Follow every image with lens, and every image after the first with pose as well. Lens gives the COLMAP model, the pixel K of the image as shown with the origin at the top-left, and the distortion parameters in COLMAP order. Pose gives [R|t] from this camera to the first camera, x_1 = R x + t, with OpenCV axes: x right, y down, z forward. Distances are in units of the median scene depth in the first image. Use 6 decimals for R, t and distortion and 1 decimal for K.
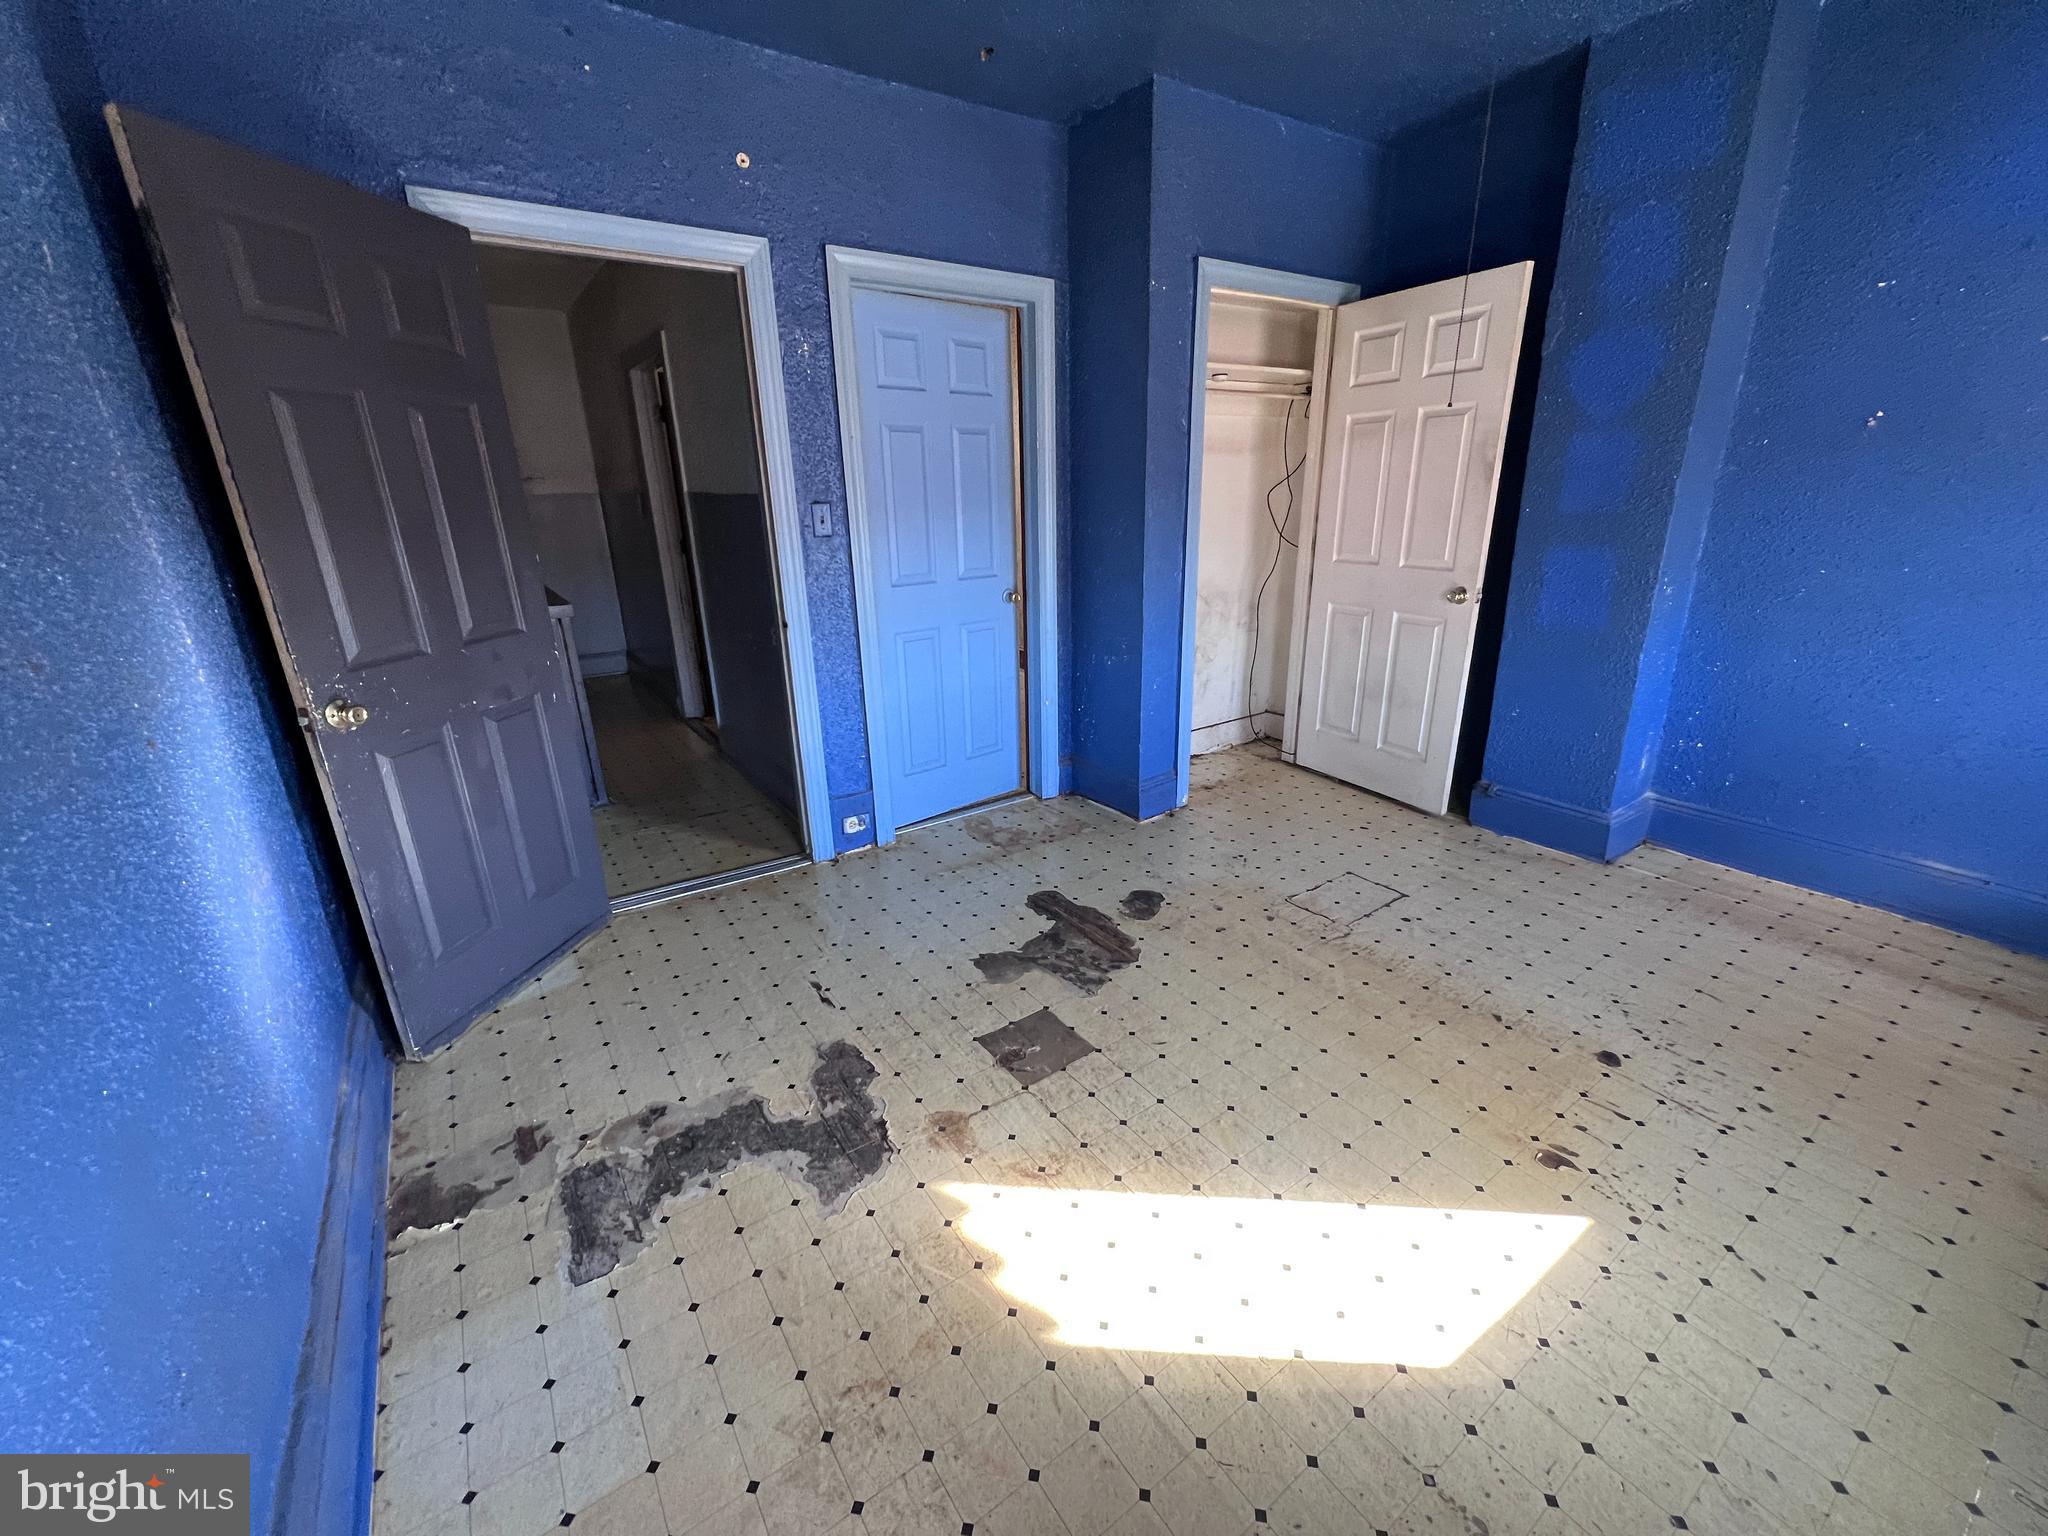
lens RADIAL K [[822.4, 0, 1026.4], [0, 822.4, 771.8], [0, 0, 1]] dist [-0.002721, 0.000644]
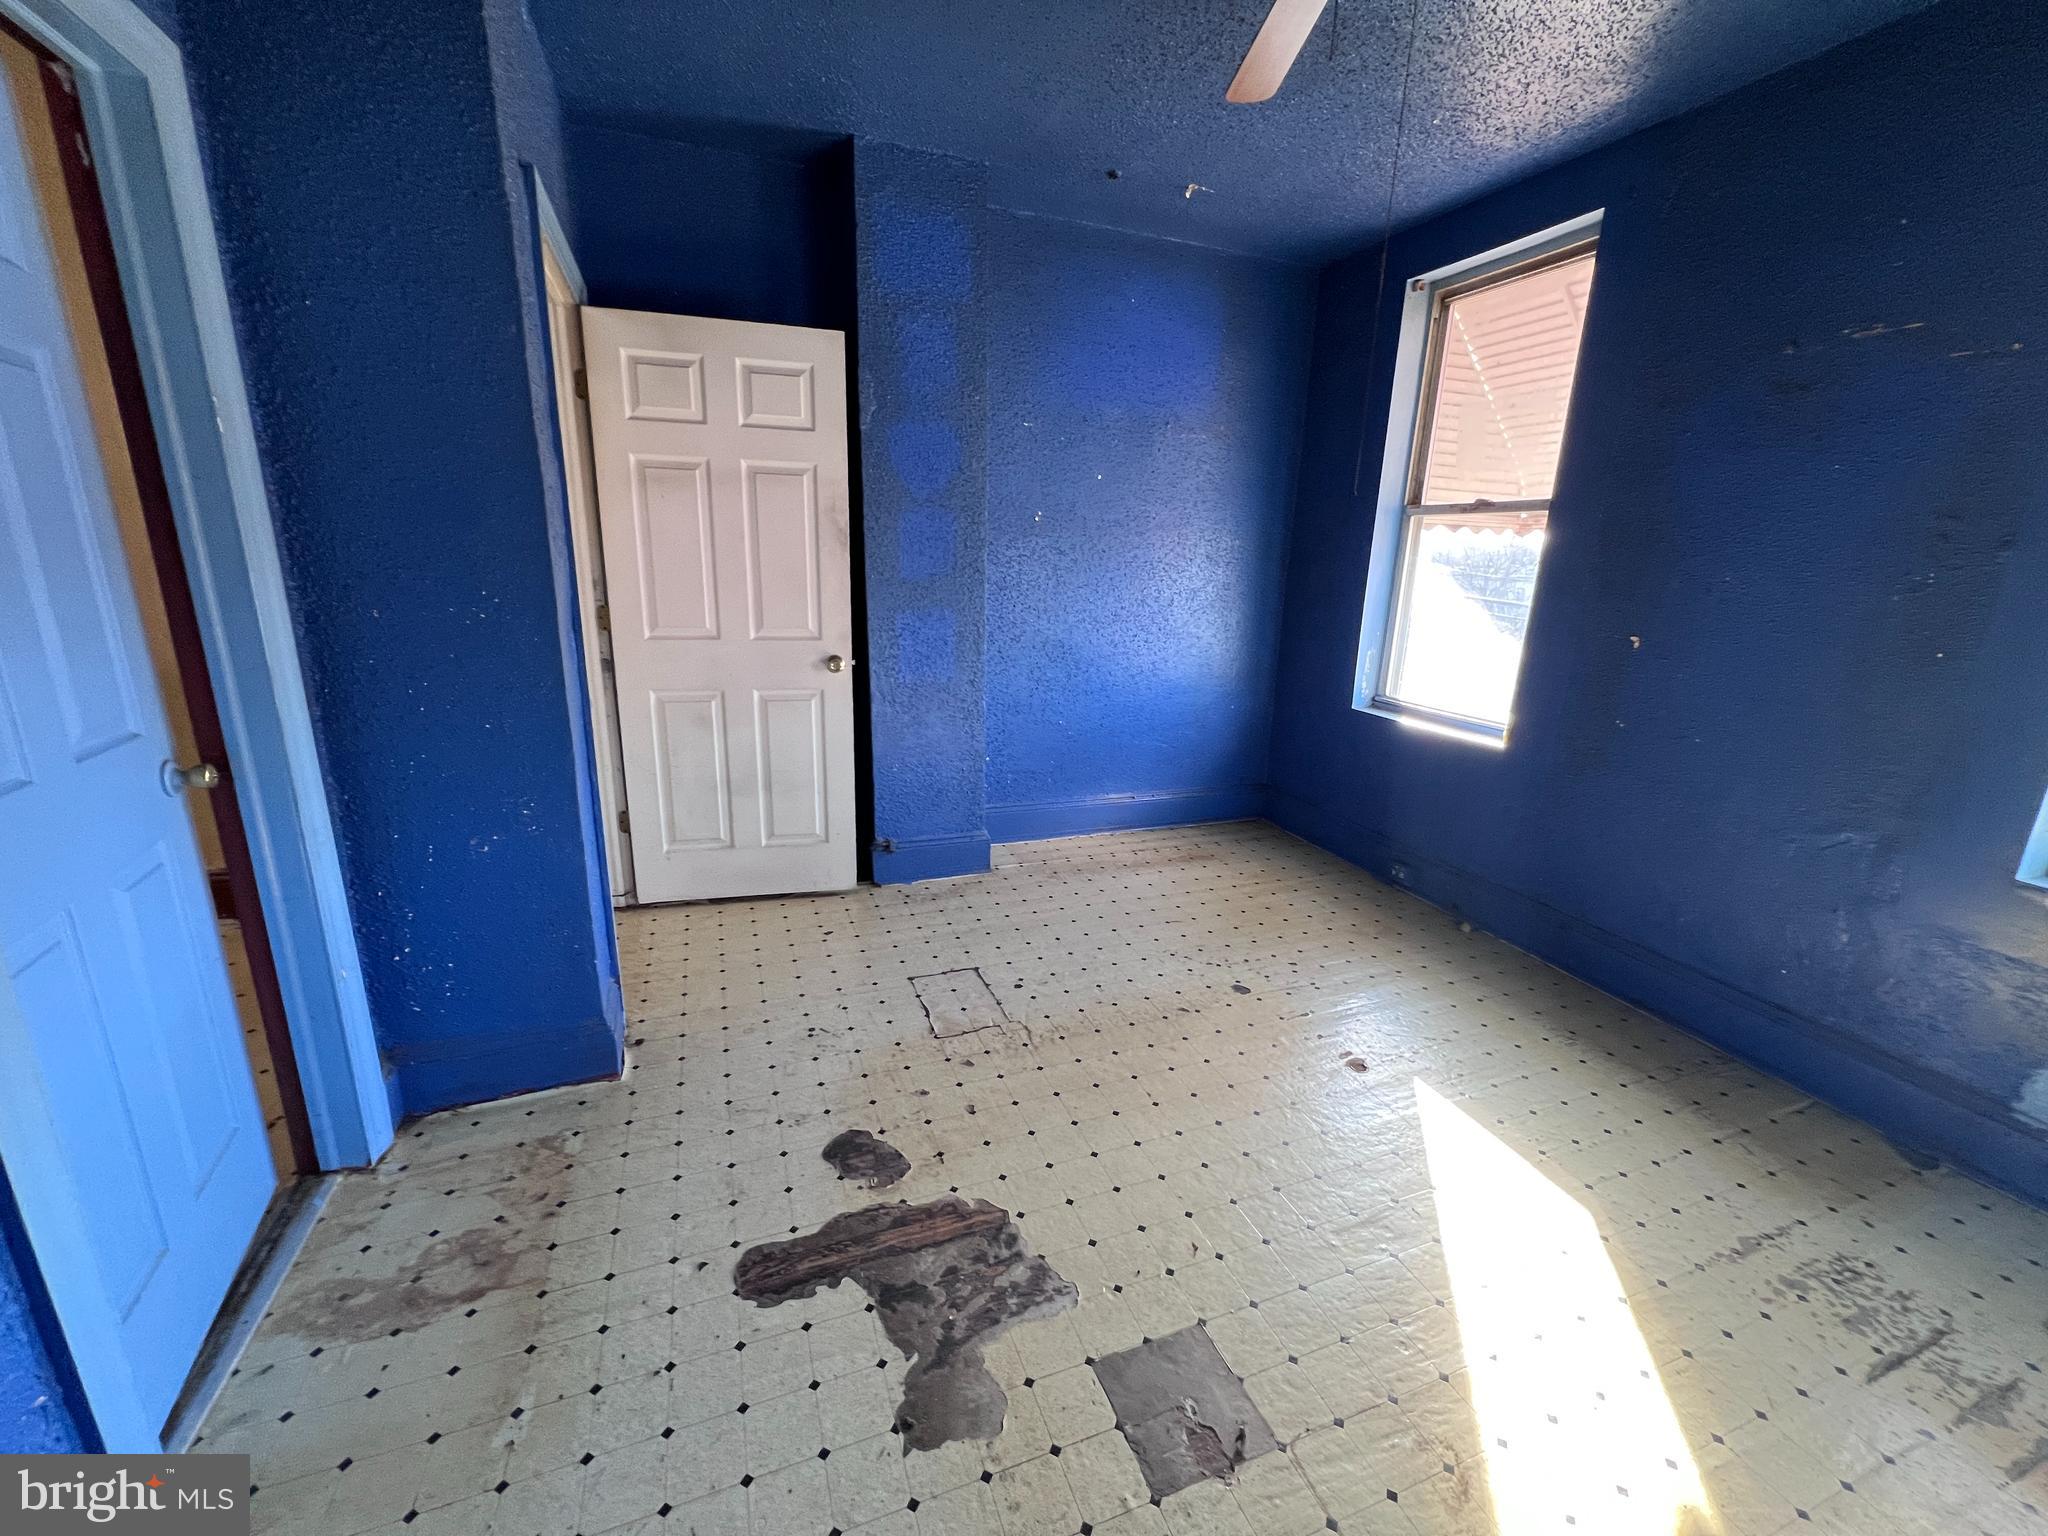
lens RADIAL K [[822.4, 0, 1021.8], [0, 822.4, 768.4], [0, 0, 1]] dist [-0.002721, 0.000644]
pose [[0.241133, -0.218413, 0.945595, -0.391308], [0.283977, 0.947580, 0.146456, -0.200328], [-0.928015, 0.233212, 0.290517, 0.621572]]
